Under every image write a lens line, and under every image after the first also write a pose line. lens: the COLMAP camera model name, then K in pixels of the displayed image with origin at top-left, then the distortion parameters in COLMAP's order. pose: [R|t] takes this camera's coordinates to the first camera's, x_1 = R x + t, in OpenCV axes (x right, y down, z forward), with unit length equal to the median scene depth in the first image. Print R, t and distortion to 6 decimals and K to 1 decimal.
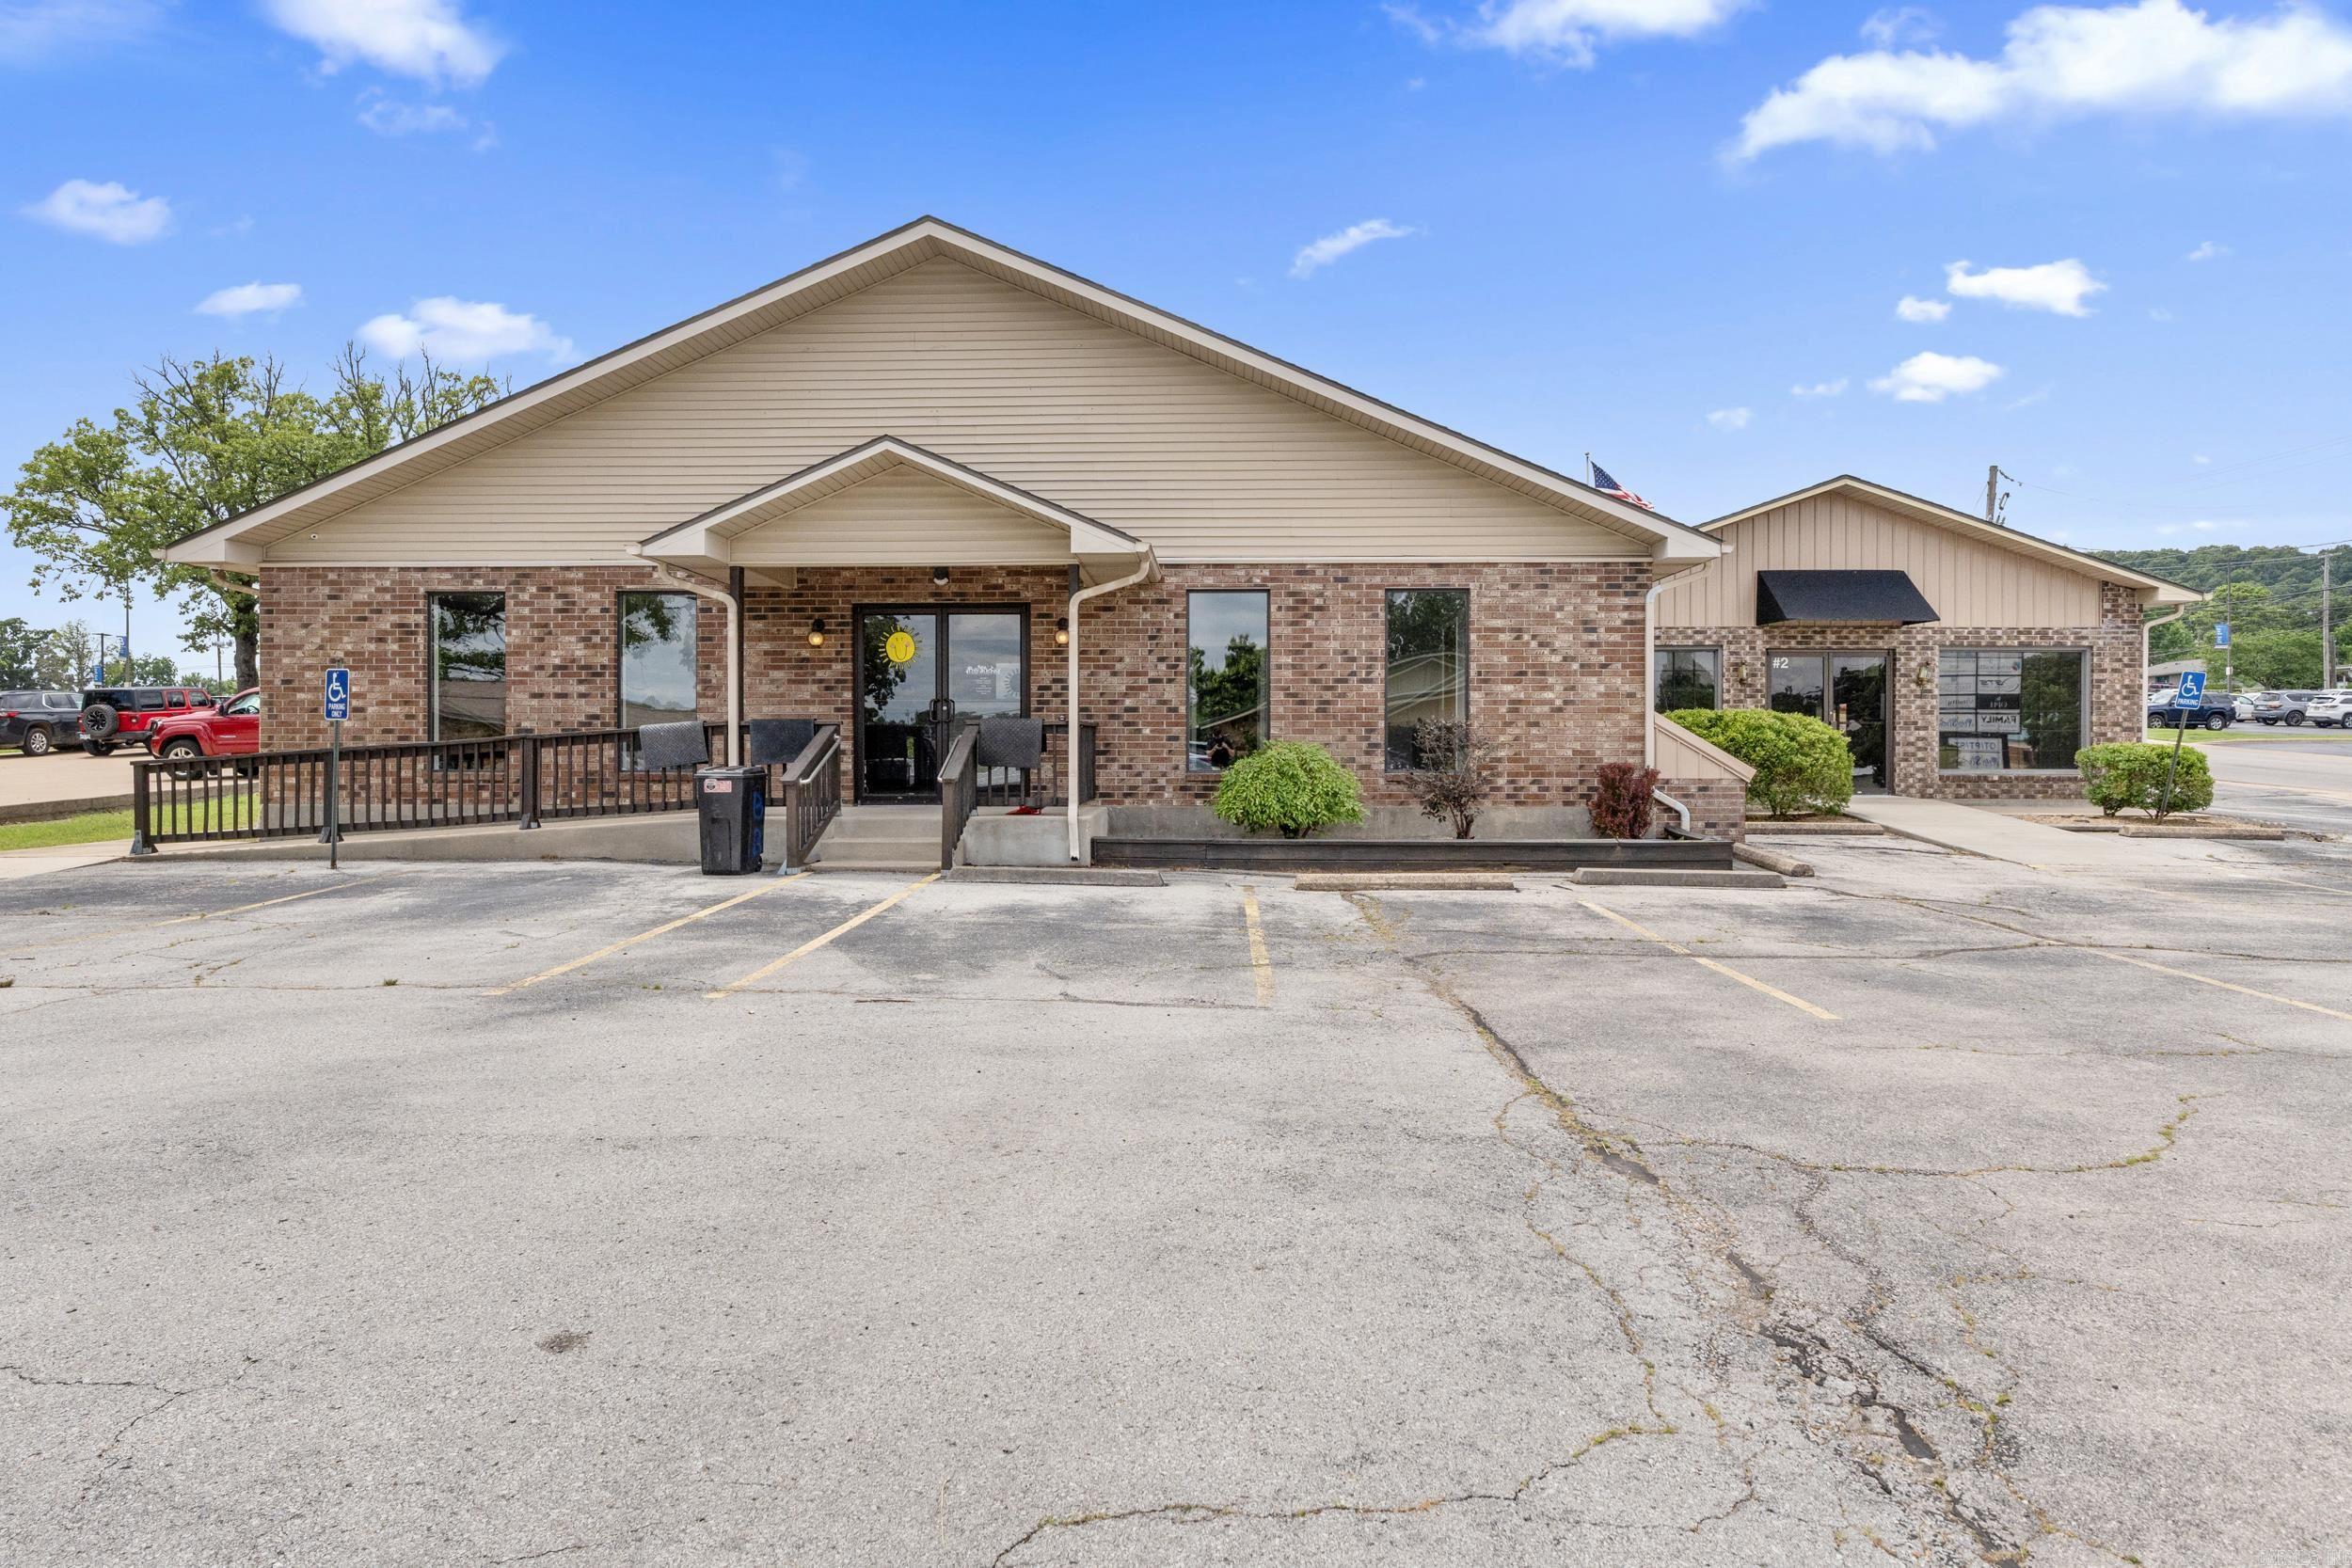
lens RADIAL K [[1403.7, 0, 1173.0], [0, 1403.7, 753.4], [0, 0, 1]] dist [0.000511, 0.000563]
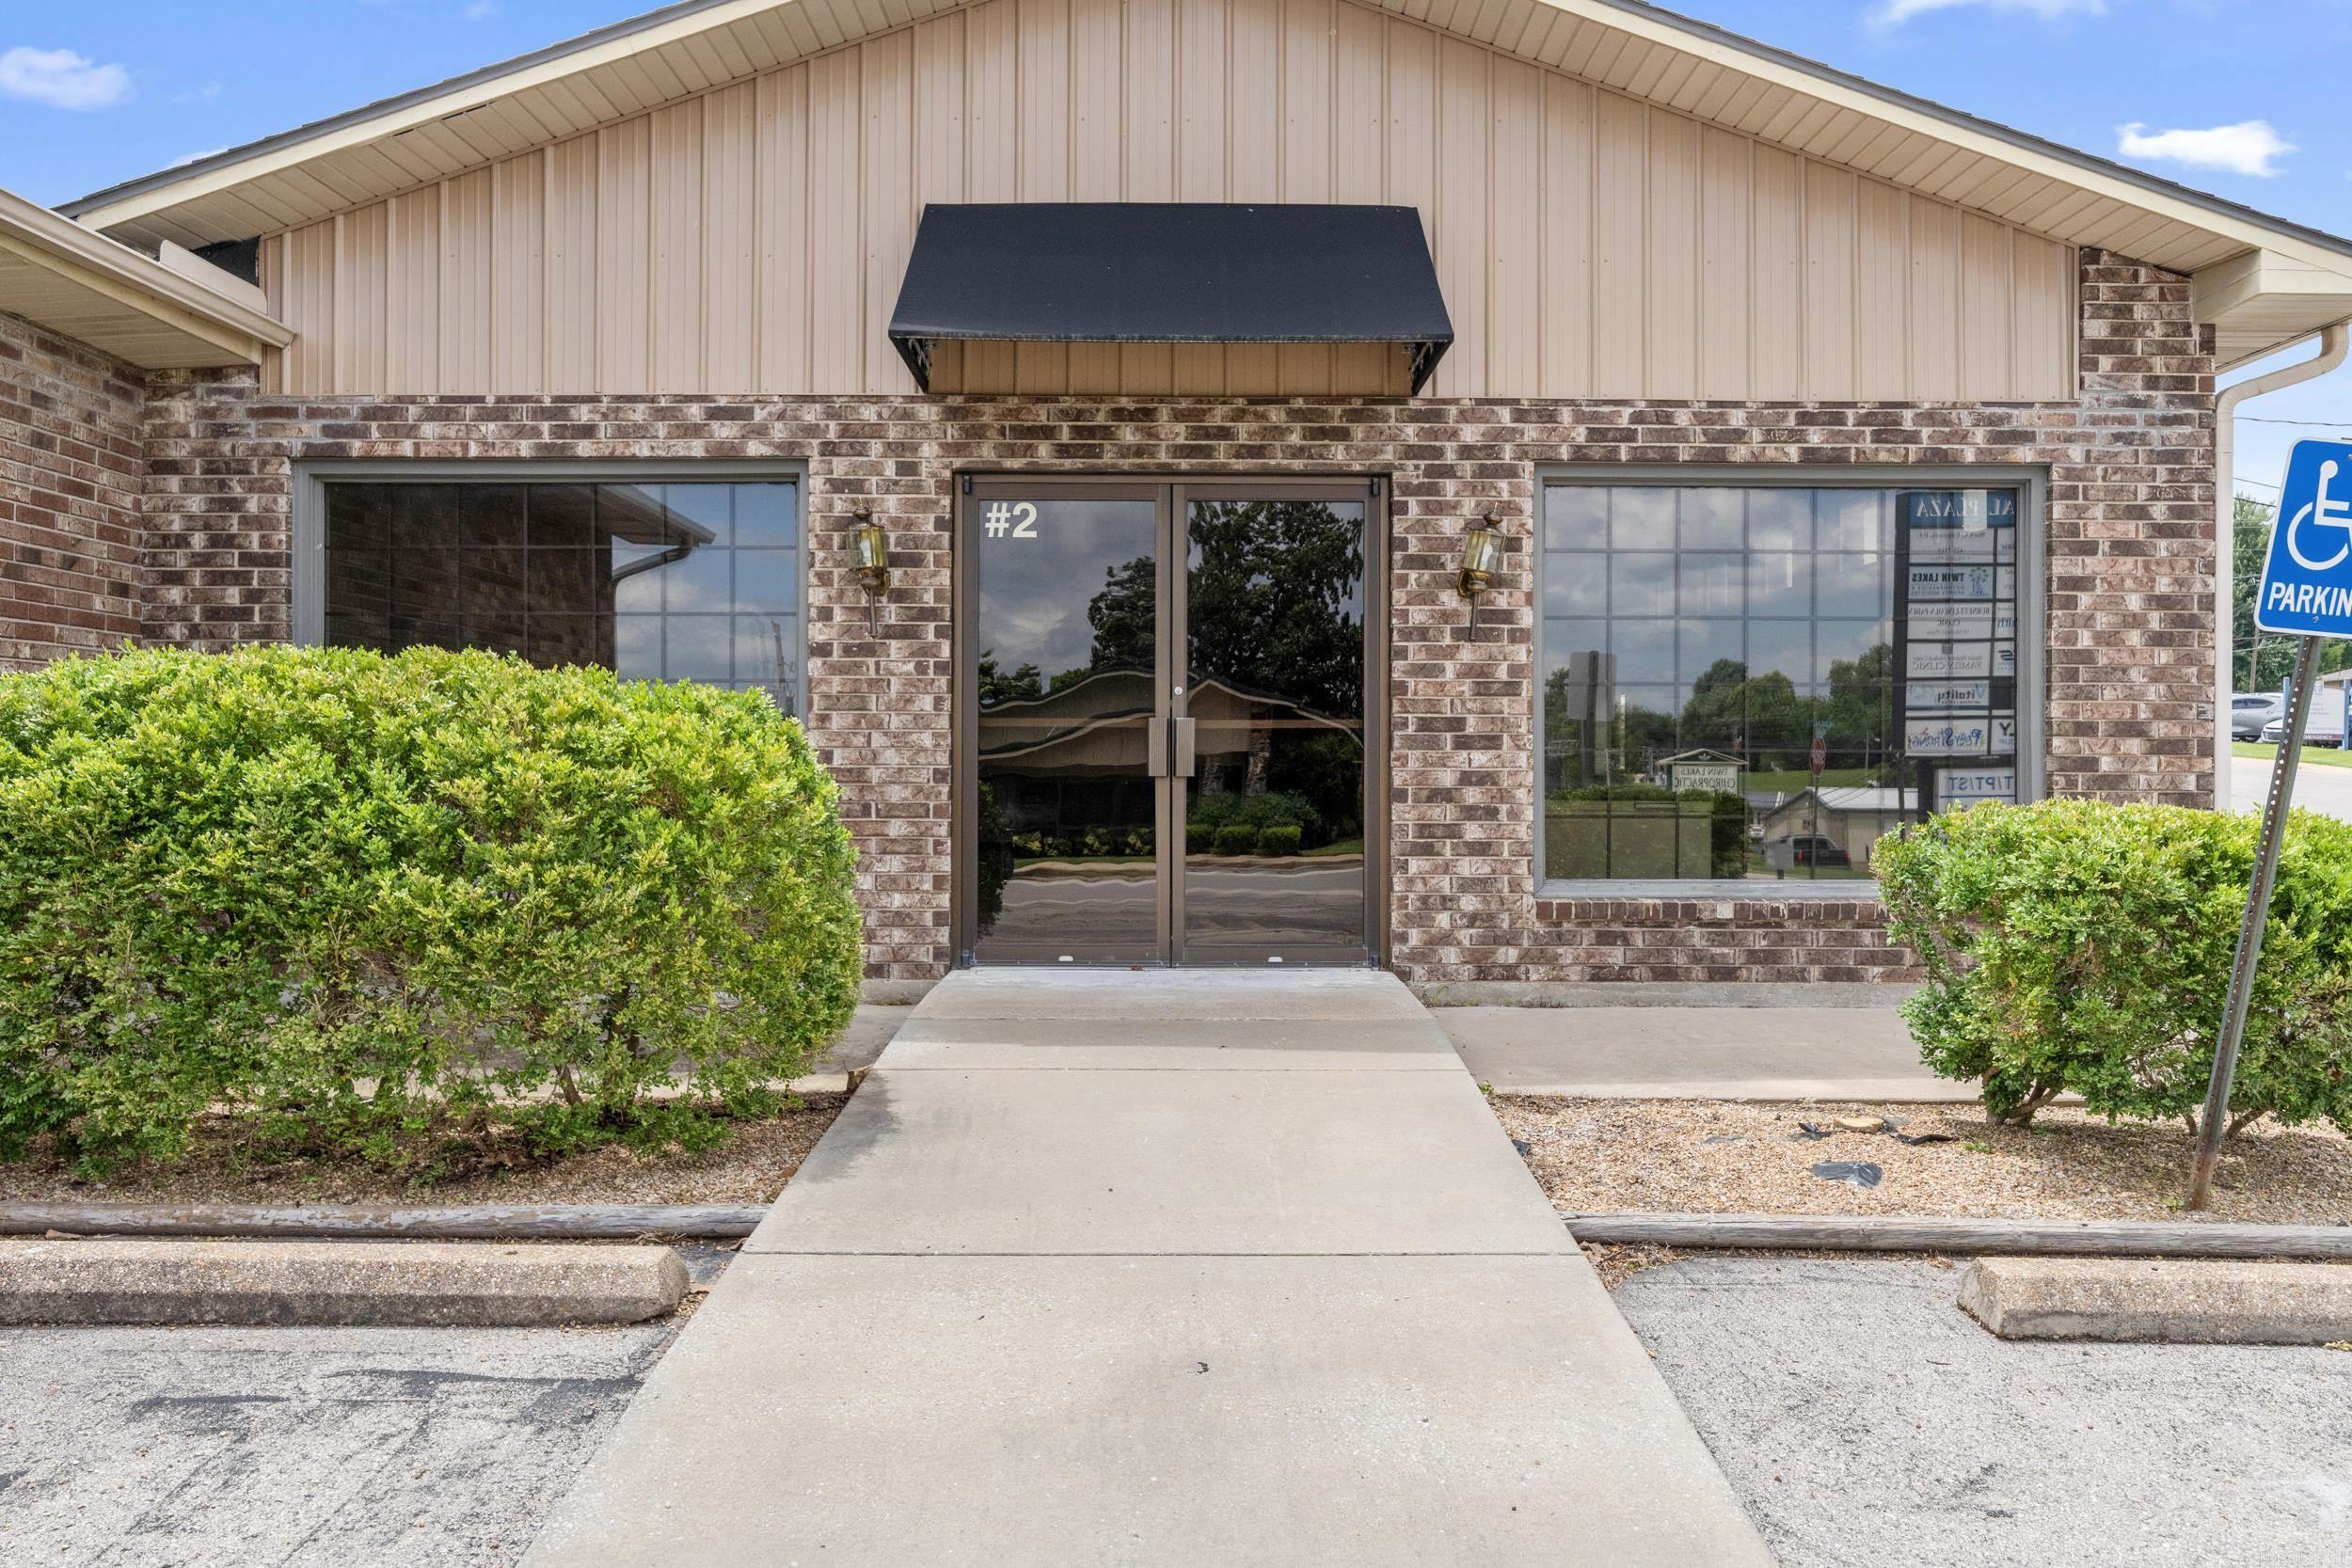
lens RADIAL K [[1798.8, 0, 1189.7], [0, 1798.8, 768.3], [0, 0, 1]] dist [-0.000583, -0.004805]
pose [[0.999689, 0.000722, 0.024927, 0.632270], [-0.000544, 0.999974, -0.007146, -0.013179], [-0.024931, 0.007130, 0.999664, 0.852496]]
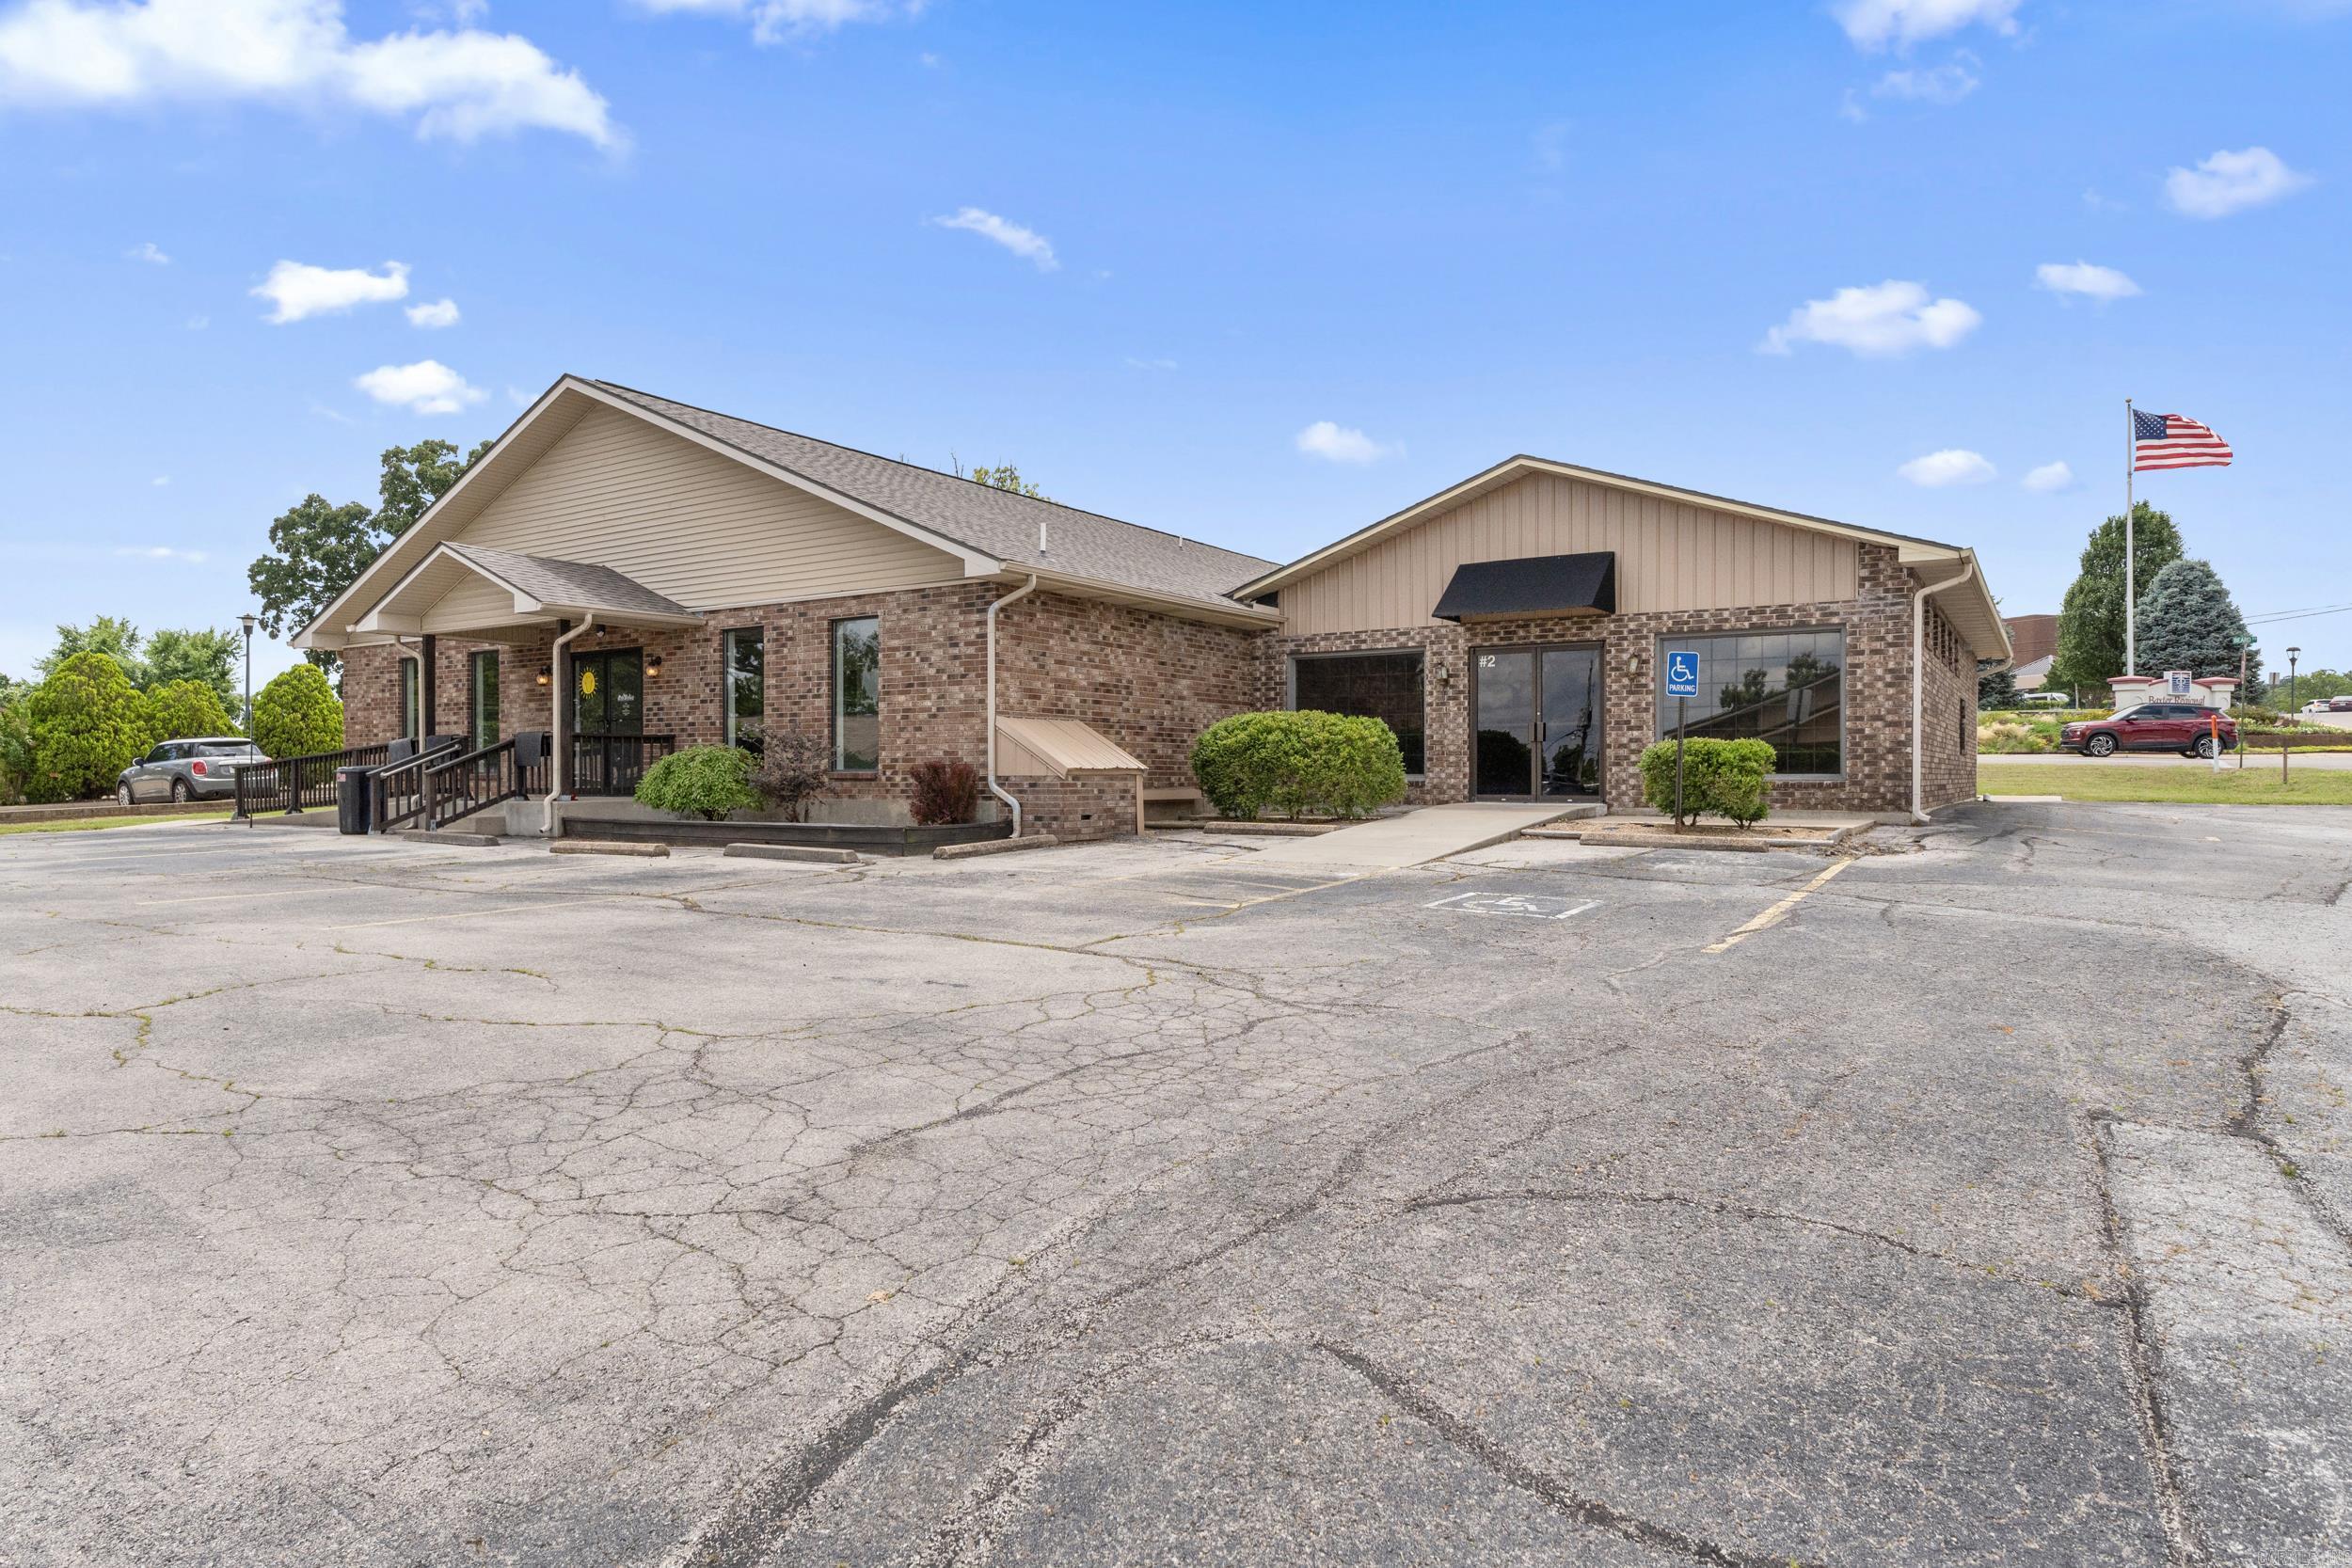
lens RADIAL K [[1403.7, 0, 1167.8], [0, 1403.7, 783.6], [0, 0, 1]] dist [0.000511, 0.000563]
pose [[0.846485, -0.000038, -0.532413, 1.029564], [-0.000664, 0.999999, -0.001127, 0.024936], [0.532412, 0.001307, 0.846484, 0.130704]]
